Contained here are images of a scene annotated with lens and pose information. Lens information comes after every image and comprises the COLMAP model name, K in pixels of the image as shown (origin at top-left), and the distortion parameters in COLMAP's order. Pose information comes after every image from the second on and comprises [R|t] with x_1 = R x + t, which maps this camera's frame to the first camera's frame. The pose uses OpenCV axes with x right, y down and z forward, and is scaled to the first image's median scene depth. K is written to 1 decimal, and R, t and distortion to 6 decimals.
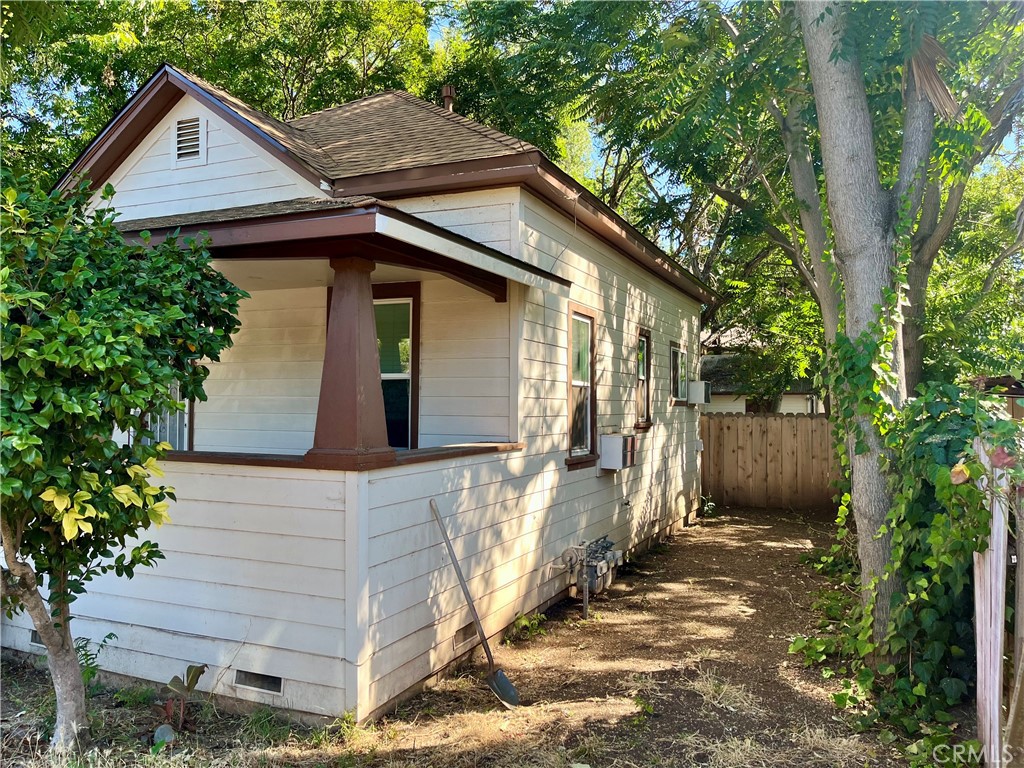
lens RADIAL K [[773.6, 0, 511.7], [0, 773.6, 387.0], [0, 0, 1]] dist [0.066565, -0.100004]
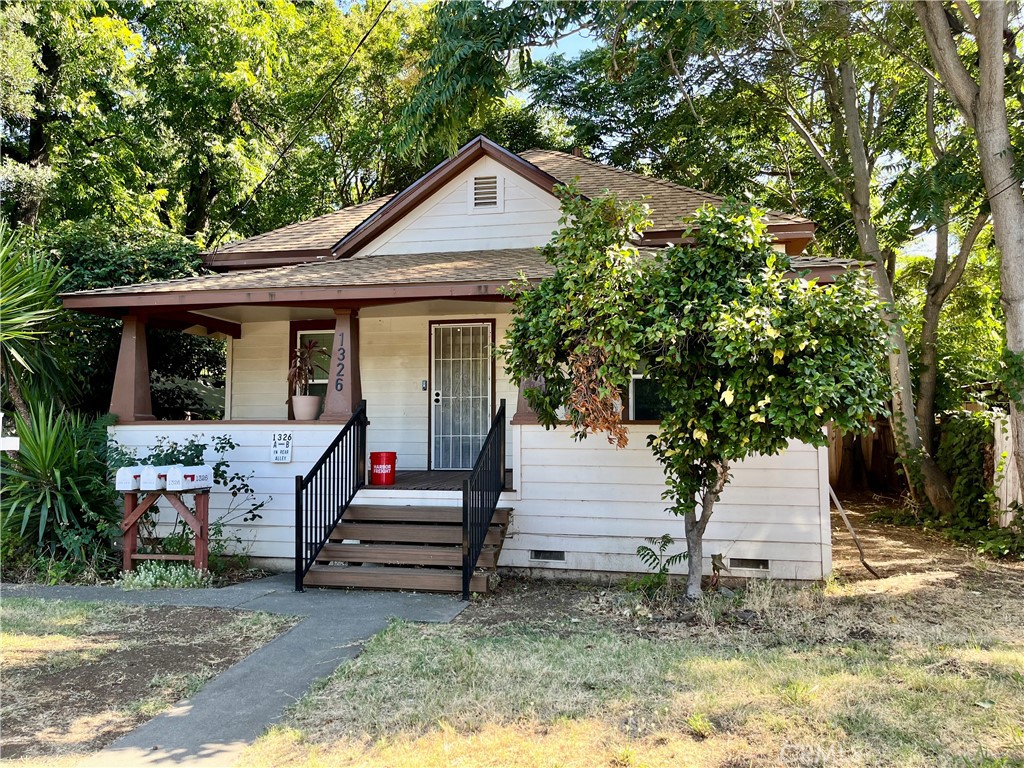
lens RADIAL K [[773.6, 0, 511.7], [0, 773.6, 387.0], [0, 0, 1]] dist [0.066565, -0.100004]
pose [[0.977397, 0.006823, 0.211304, -0.662664], [-0.000656, 0.999572, -0.029241, 0.041155], [-0.211413, 0.028442, 0.976983, -0.253634]]
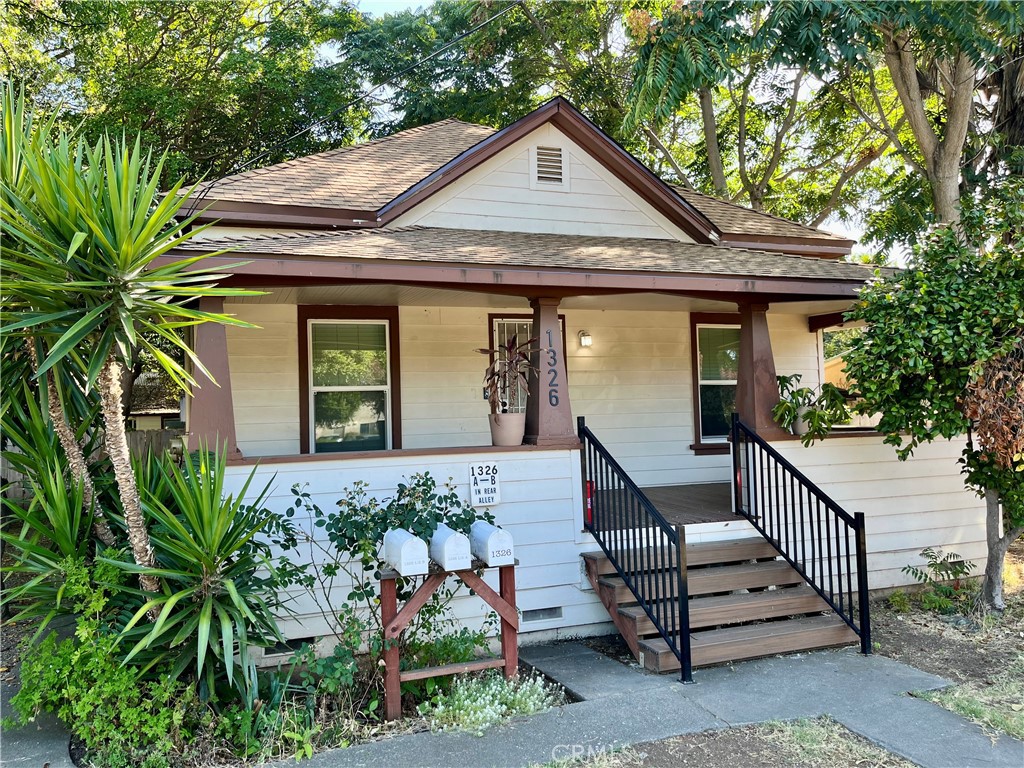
lens RADIAL K [[773.6, 0, 511.7], [0, 773.6, 387.0], [0, 0, 1]] dist [0.066565, -0.100004]
pose [[0.717273, -0.000719, 0.696792, -1.255000], [0.015590, 0.999766, -0.015016, 0.007999], [-0.696618, 0.021634, 0.717116, 0.275456]]
